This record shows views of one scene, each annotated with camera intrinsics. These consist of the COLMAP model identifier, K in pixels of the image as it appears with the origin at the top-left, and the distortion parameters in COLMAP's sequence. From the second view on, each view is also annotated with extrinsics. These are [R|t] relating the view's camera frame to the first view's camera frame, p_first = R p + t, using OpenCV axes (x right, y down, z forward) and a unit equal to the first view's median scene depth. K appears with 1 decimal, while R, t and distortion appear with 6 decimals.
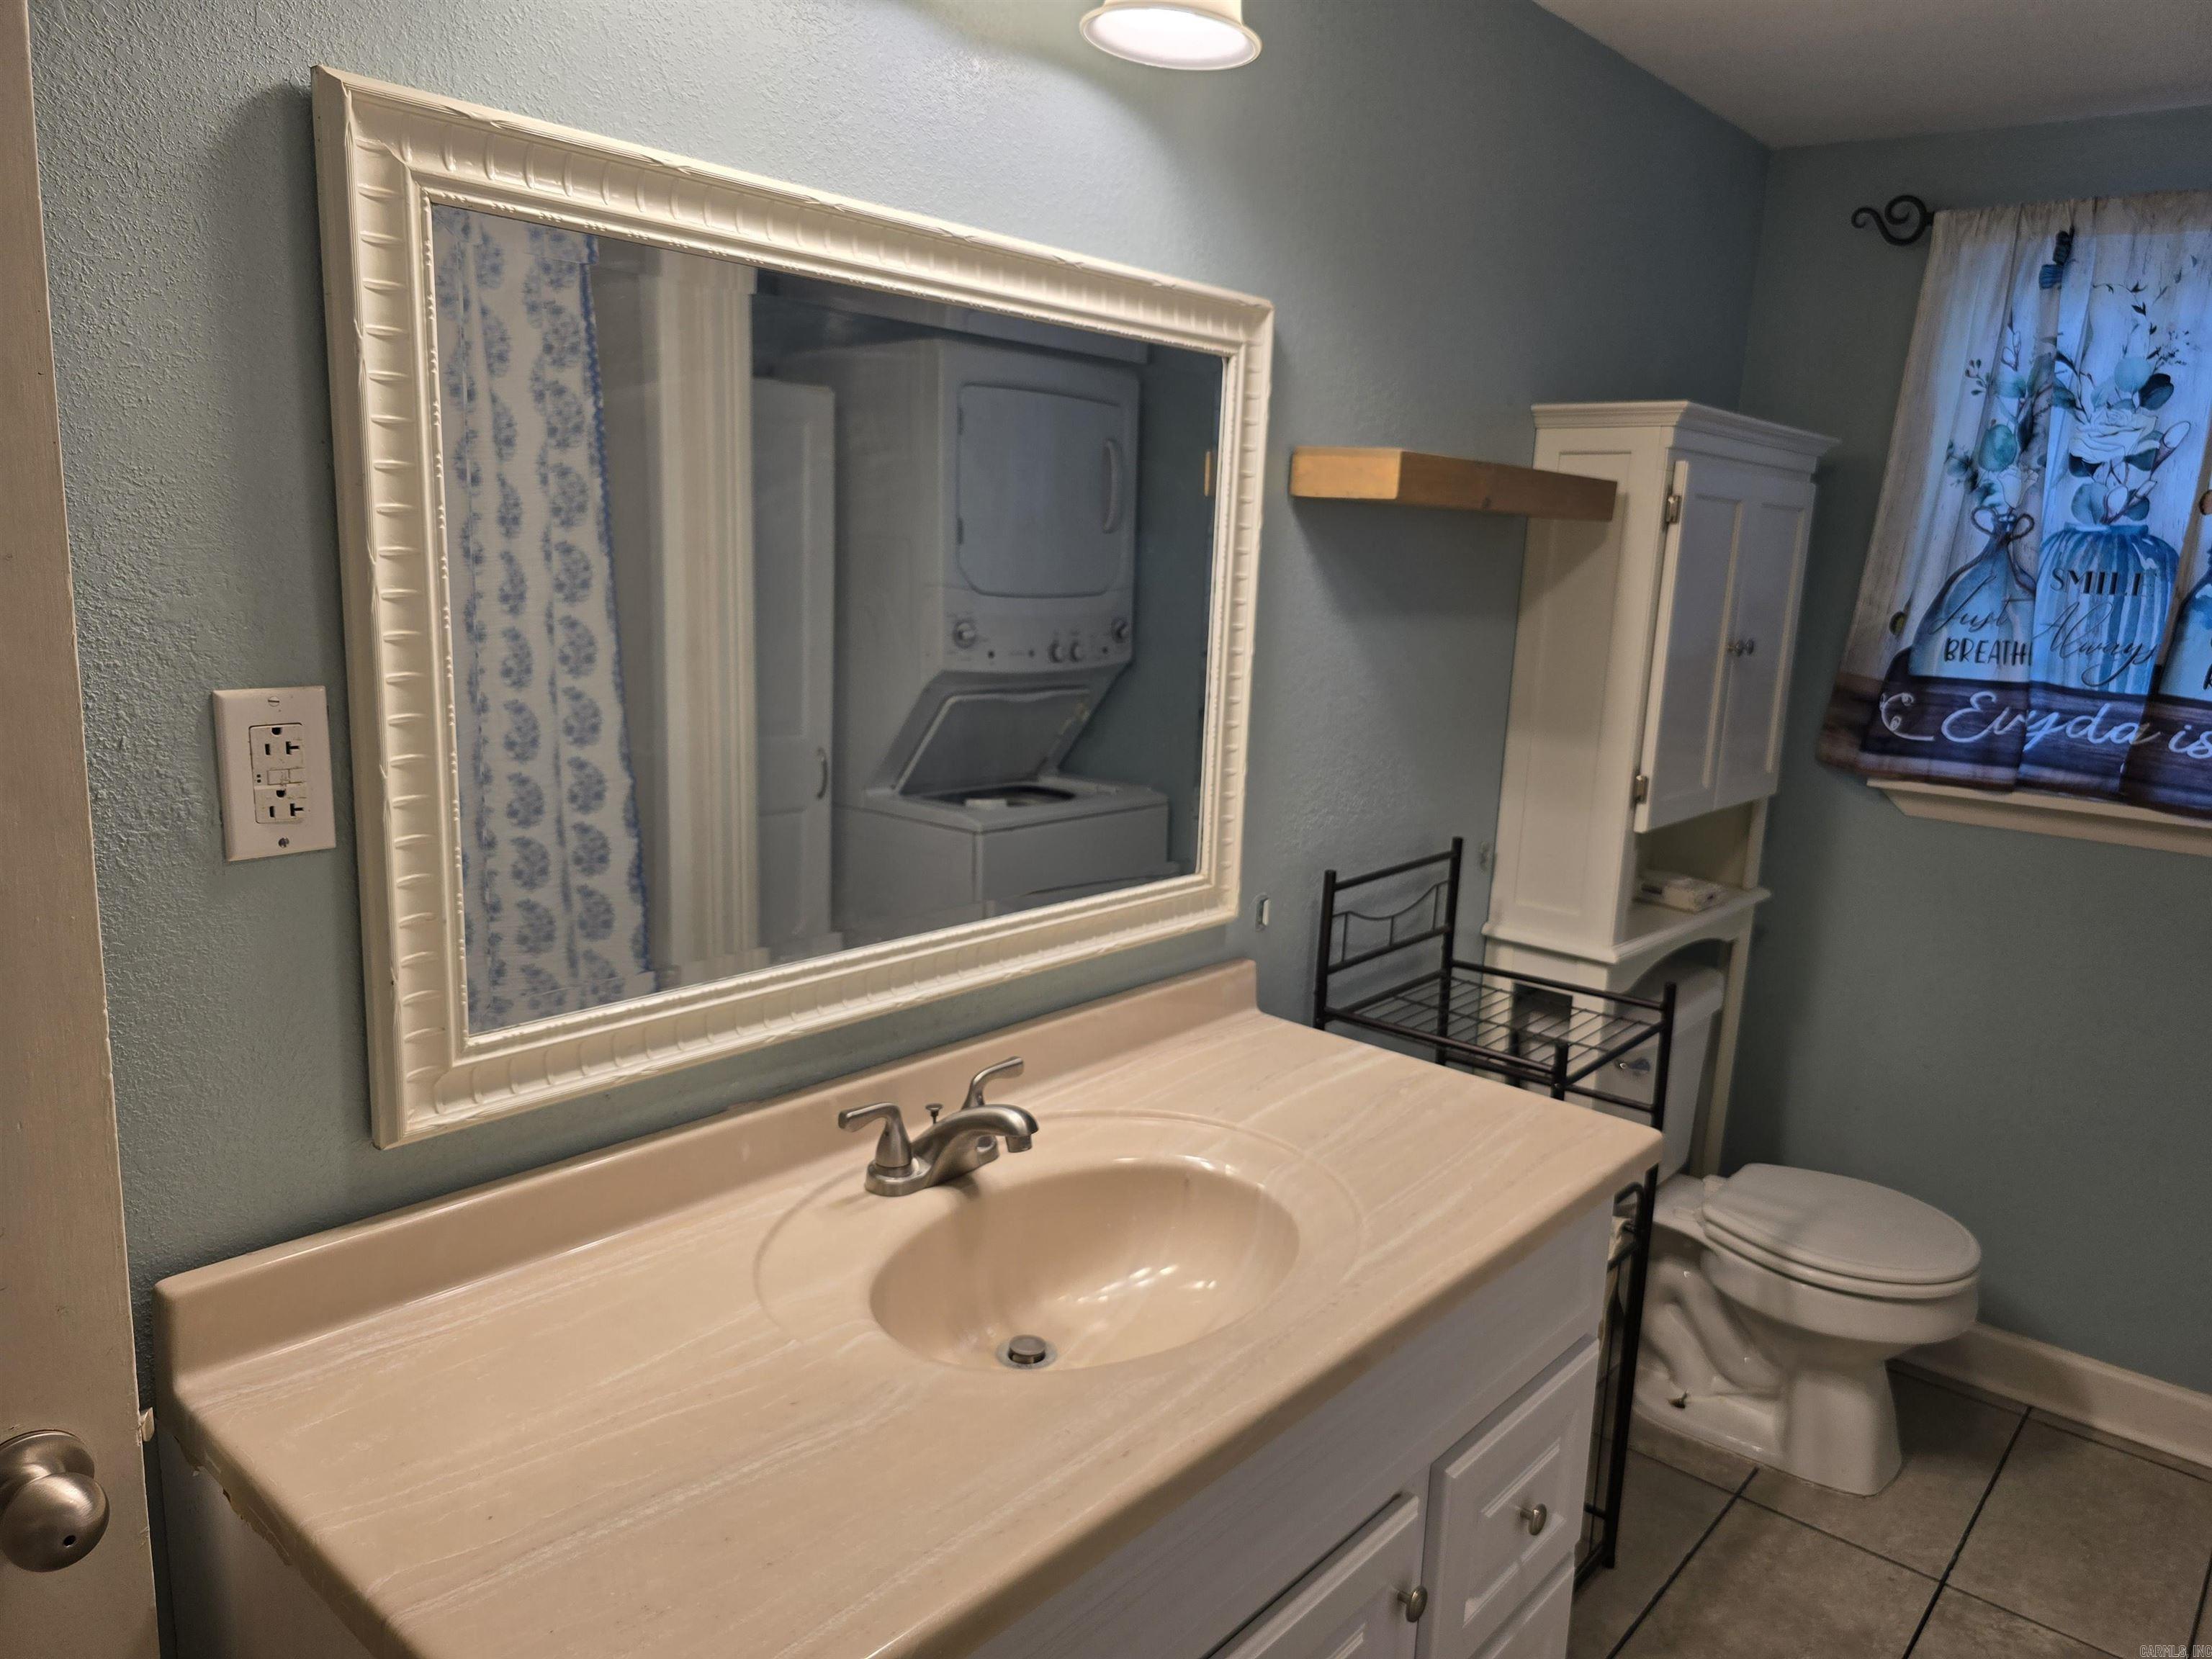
lens RADIAL K [[1501.8, 0, 1104.3], [0, 1501.8, 886.5], [0, 0, 1]] dist [-0.007539, -0.006787]
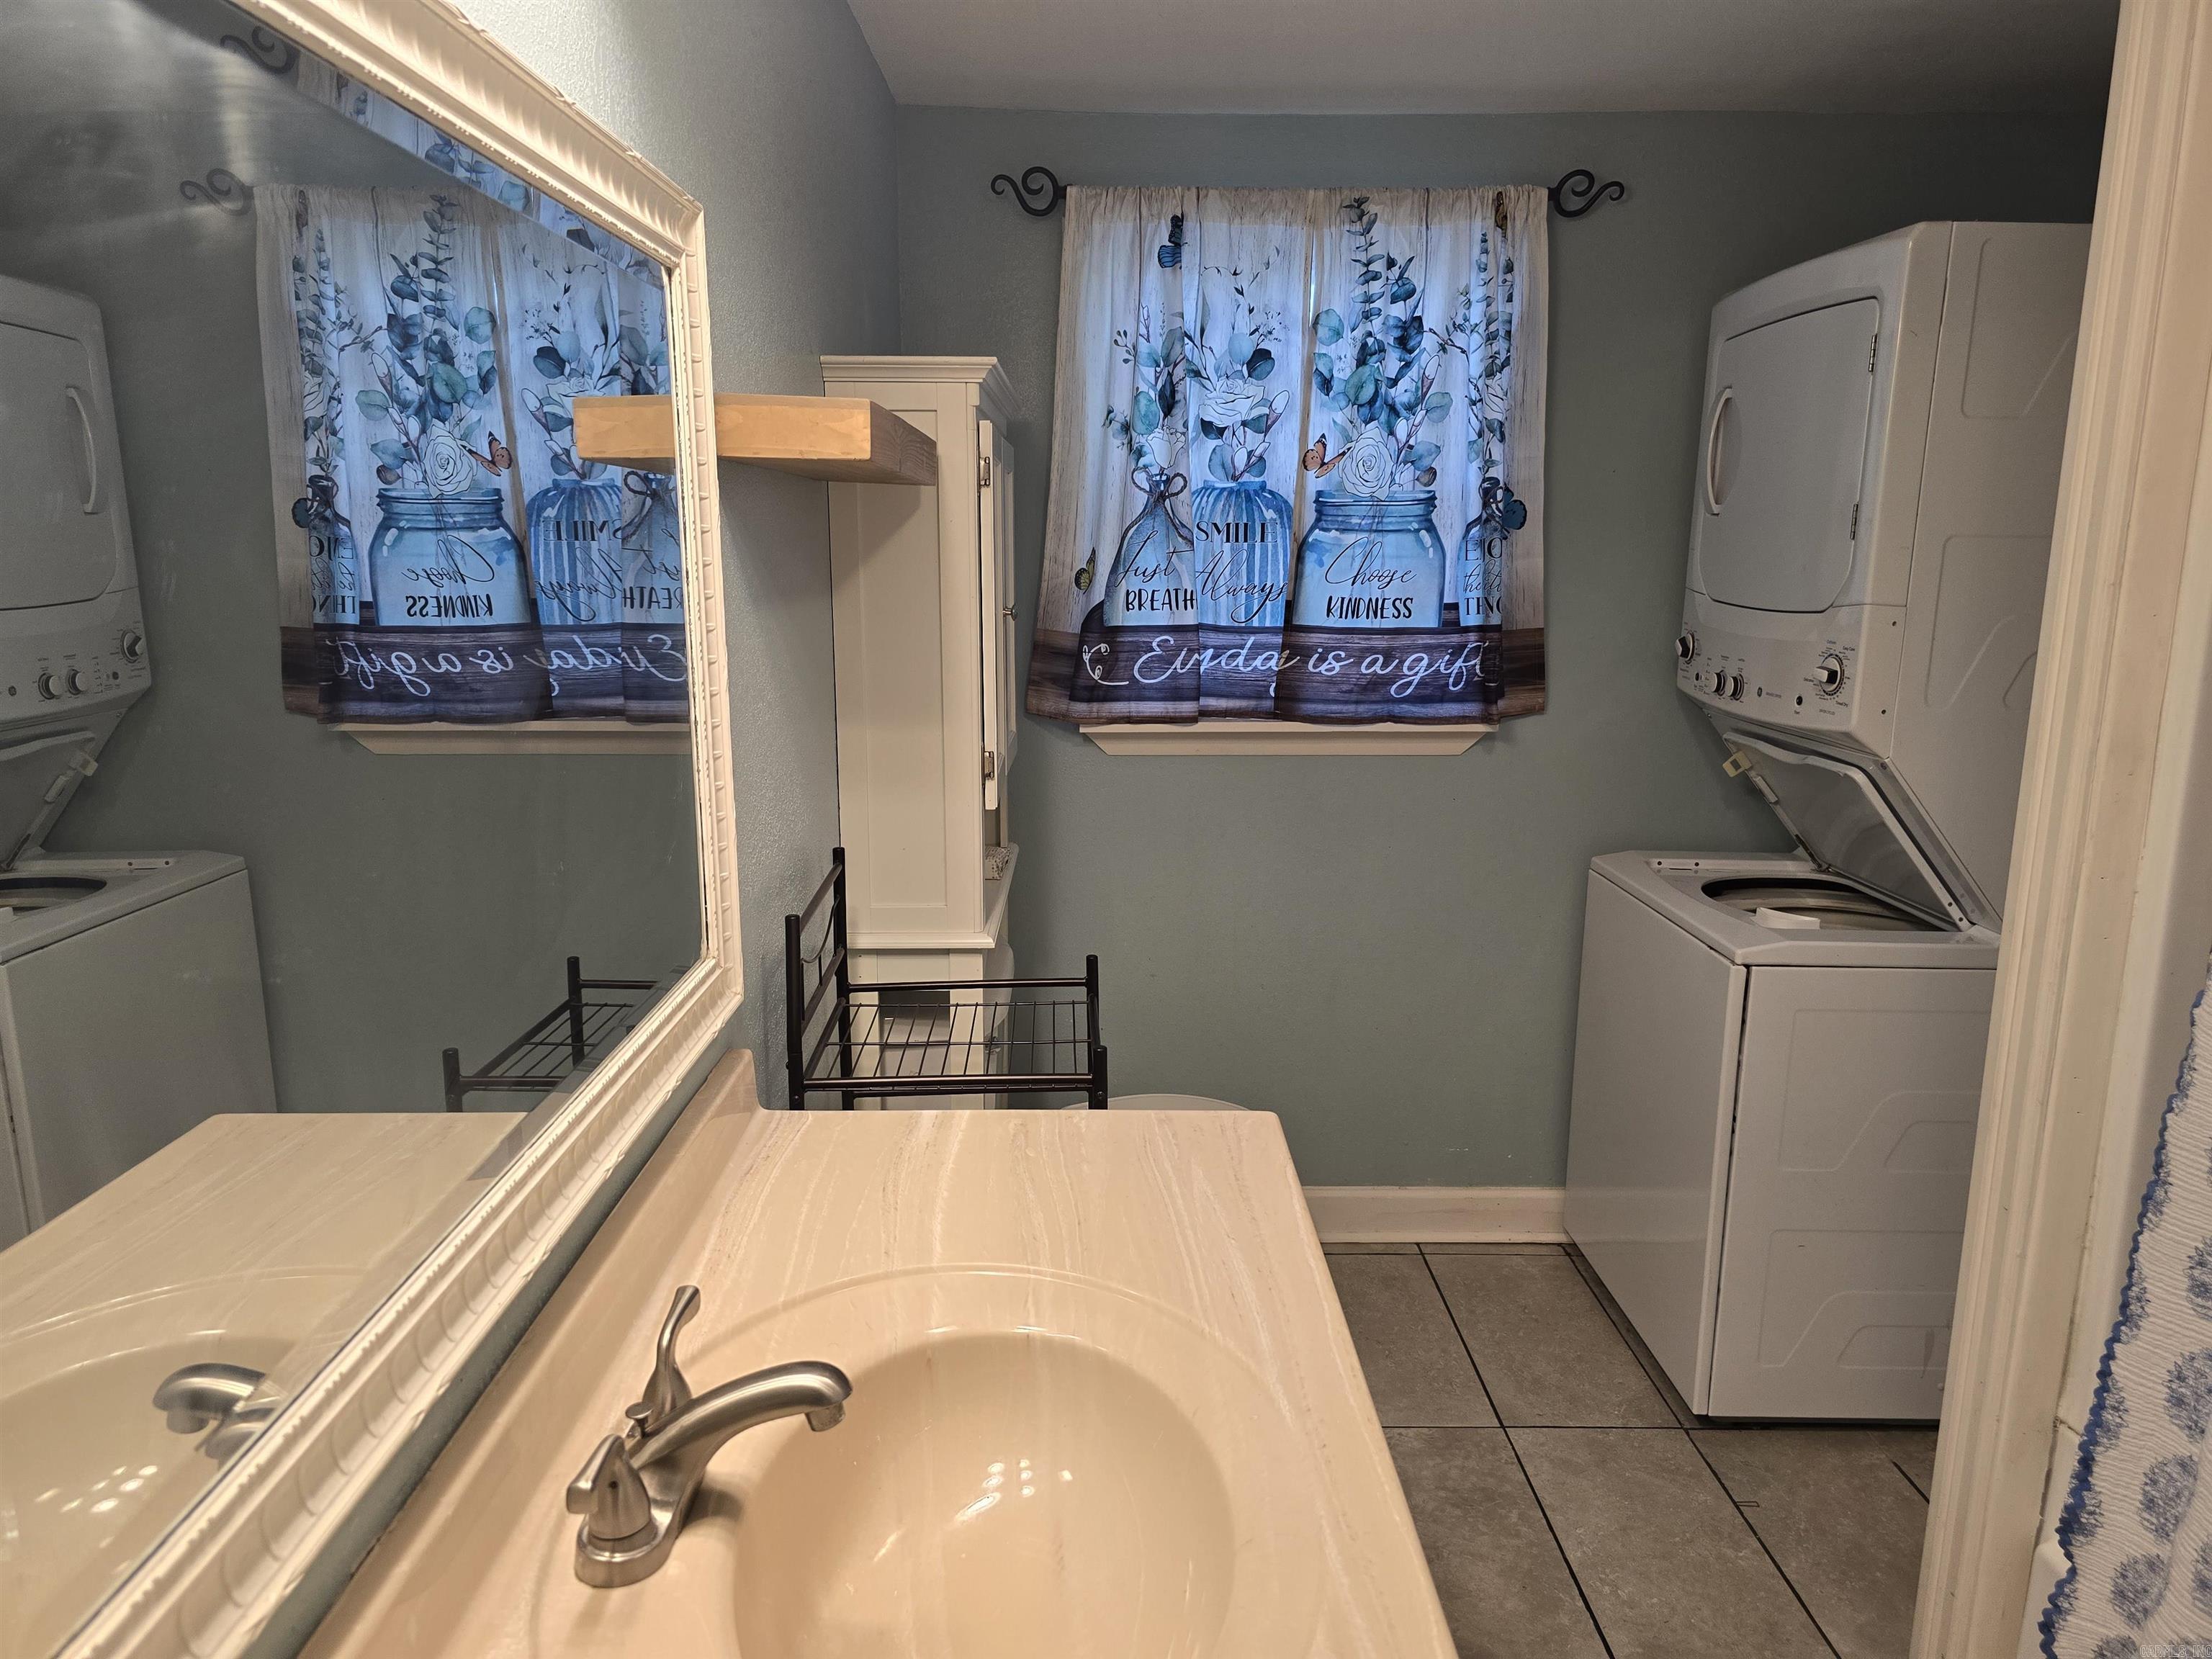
lens RADIAL K [[1490.5, 0, 1107.9], [0, 1490.5, 853.6], [0, 0, 1]] dist [0.056370, -0.059457]
pose [[0.745164, -0.174988, 0.643513, -0.187284], [0.176600, 0.982289, 0.062613, -0.050090], [-0.643073, 0.066987, 0.762870, 0.203096]]
